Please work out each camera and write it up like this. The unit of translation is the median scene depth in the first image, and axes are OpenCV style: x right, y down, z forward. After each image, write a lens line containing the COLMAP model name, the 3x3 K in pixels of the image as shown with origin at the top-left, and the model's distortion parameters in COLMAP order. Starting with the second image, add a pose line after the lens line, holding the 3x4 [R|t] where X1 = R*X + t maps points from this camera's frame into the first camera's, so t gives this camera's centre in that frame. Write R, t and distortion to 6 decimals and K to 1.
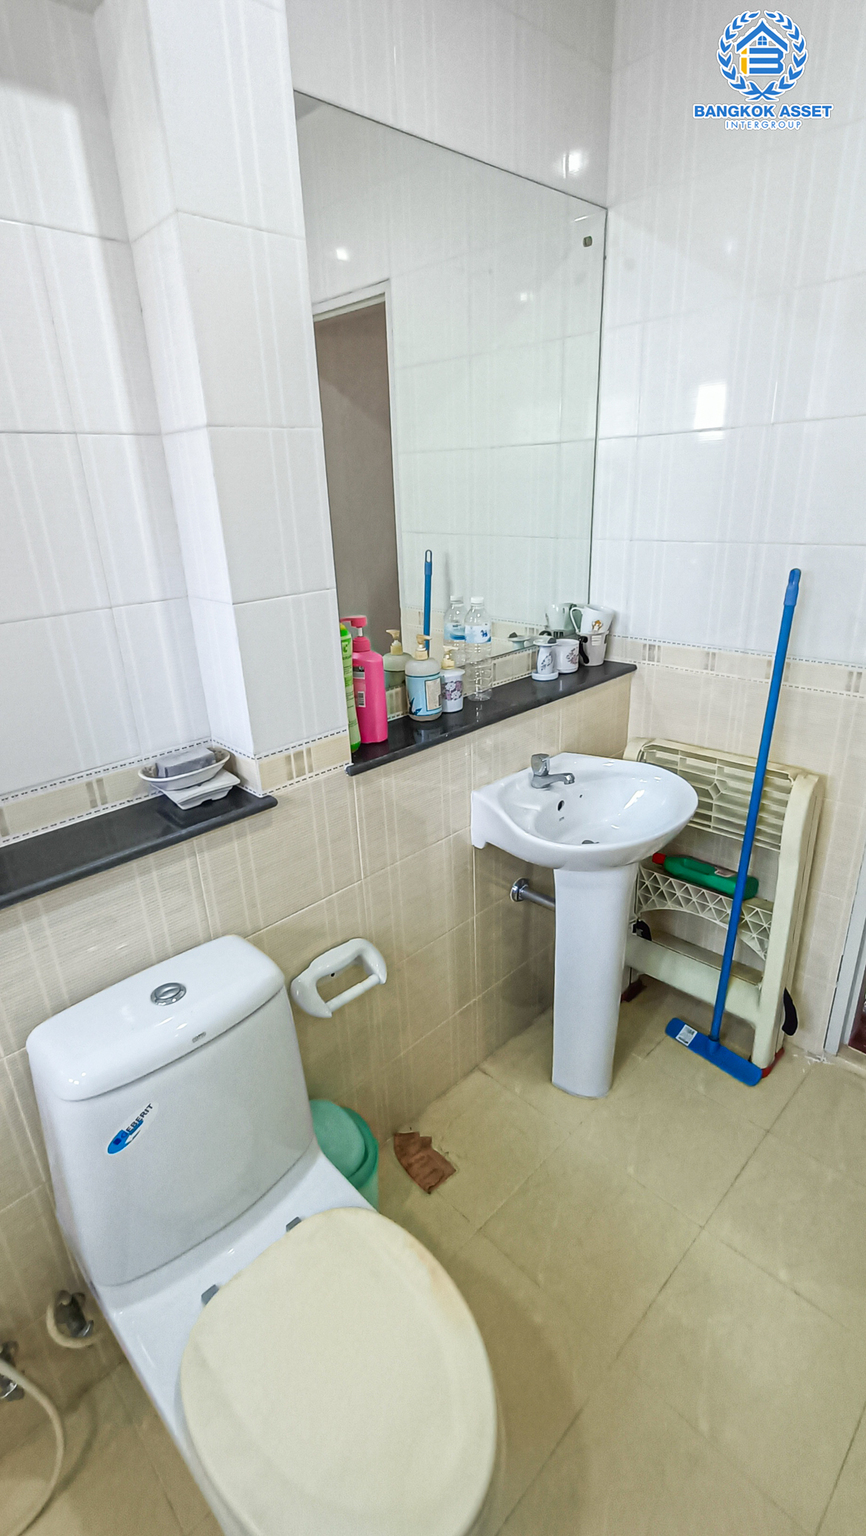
lens RADIAL K [[697.3, 0, 430.4], [0, 697.3, 770.3], [0, 0, 1]] dist [0.001360, -0.000205]
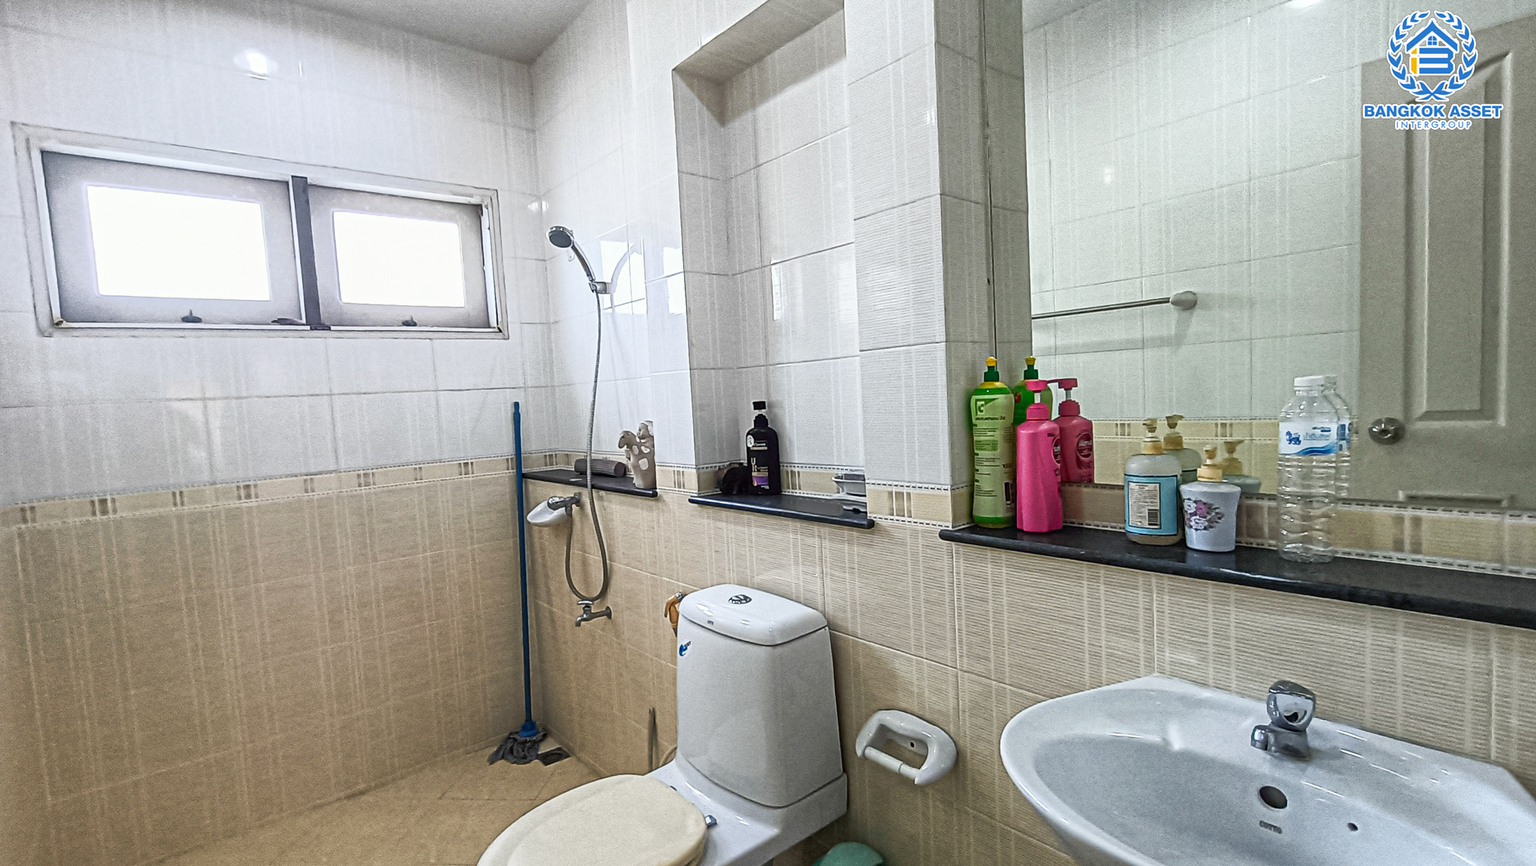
lens RADIAL K [[697.3, 0, 766.1], [0, 697.3, 433.0], [0, 0, 1]] dist [0.001360, -0.000205]
pose [[-0.074948, 0.108203, -0.991300, 0.813400], [-0.313796, 0.941034, 0.126441, -0.169621], [0.946528, 0.320542, -0.036575, 0.761427]]
